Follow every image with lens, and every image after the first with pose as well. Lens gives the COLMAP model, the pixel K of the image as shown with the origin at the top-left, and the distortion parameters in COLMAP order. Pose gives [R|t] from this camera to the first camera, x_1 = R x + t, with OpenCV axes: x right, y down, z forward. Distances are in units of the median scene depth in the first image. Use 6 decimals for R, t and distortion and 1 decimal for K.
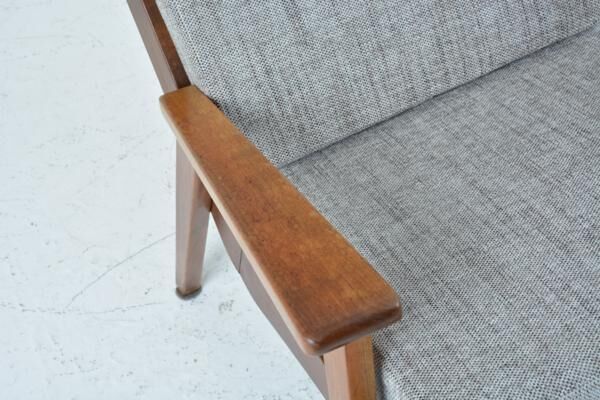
lens RADIAL K [[1257.2, 0, 300.2], [0, 1257.2, 199.9], [0, 0, 1]] dist [0.014925, 0.000000]
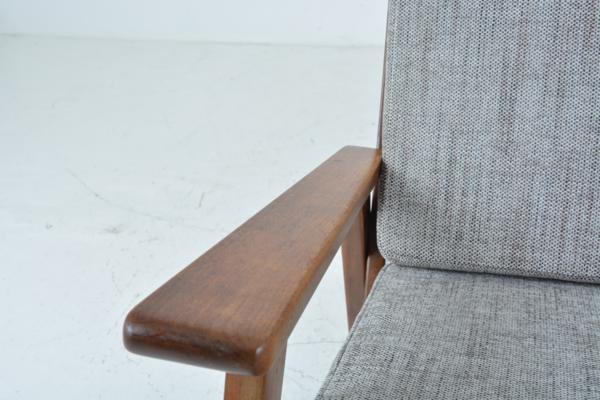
lens RADIAL K [[854.6, 0, 299.6], [0, 854.6, 200.1], [0, 0, 1]] dist [0.027212, 0.000000]
pose [[0.730970, 0.373200, -0.571319, 0.257609], [-0.505552, 0.858496, -0.086034, 0.030897], [0.458367, 0.351719, 0.816207, 0.451560]]
